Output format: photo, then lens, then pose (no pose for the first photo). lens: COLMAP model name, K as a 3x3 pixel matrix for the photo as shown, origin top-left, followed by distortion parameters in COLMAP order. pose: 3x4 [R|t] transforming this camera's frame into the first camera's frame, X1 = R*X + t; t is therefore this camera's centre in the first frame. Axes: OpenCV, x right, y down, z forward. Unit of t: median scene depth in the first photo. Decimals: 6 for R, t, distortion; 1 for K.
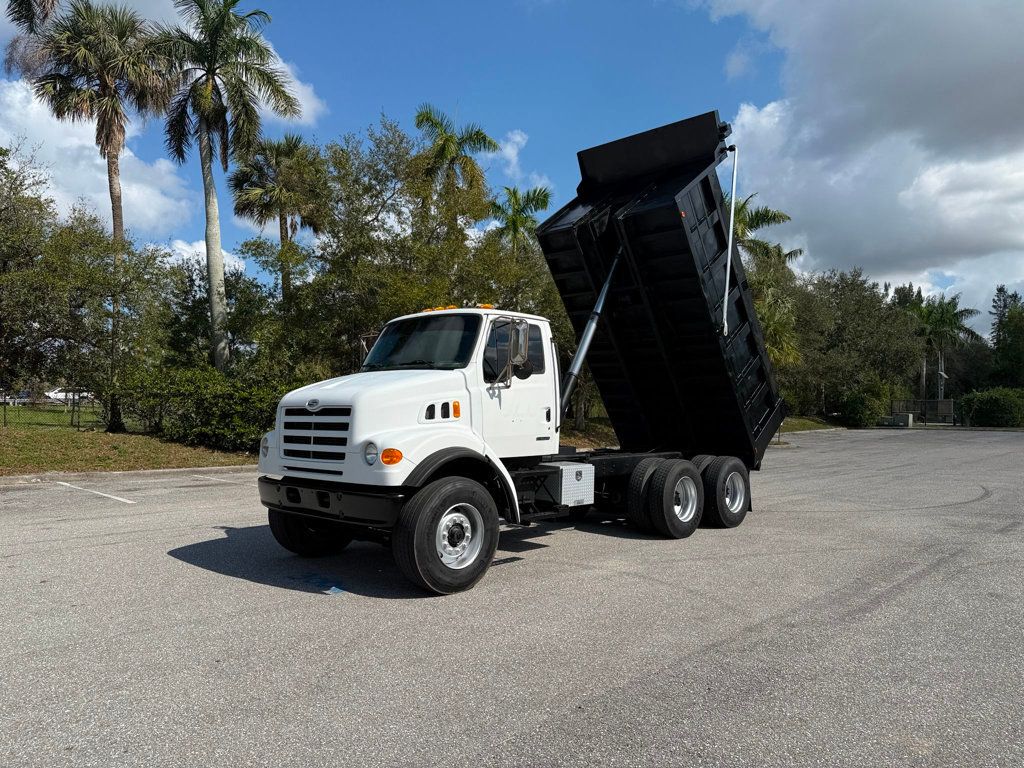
lens RADIAL K [[717.4, 0, 505.1], [0, 717.4, 369.6], [0, 0, 1]] dist [0.154298, -0.271369]
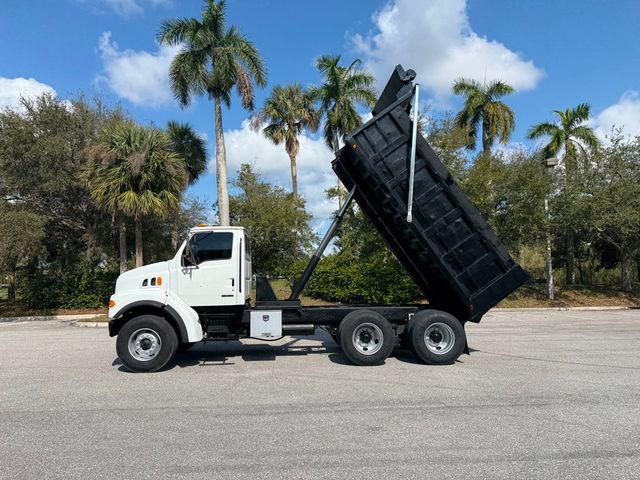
lens RADIAL K [[450.6, 0, 318.5], [0, 450.6, 237.6], [0, 0, 1]] dist [0.067278, -0.080067]
pose [[0.739904, -0.081387, -0.667771, 1.018662], [0.057435, 0.996673, -0.057833, 0.031623], [0.670256, 0.004437, 0.742117, 0.343437]]
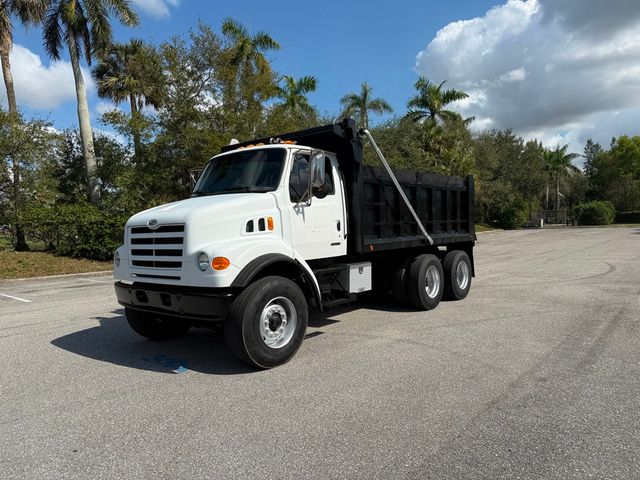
lens RADIAL K [[450.6, 0, 318.5], [0, 450.6, 237.6], [0, 0, 1]] dist [0.067278, -0.080067]
pose [[0.996924, -0.039051, 0.067957, -0.035616], [0.033459, 0.996106, 0.081568, 0.017263], [-0.070878, -0.079043, 0.994348, 0.194677]]
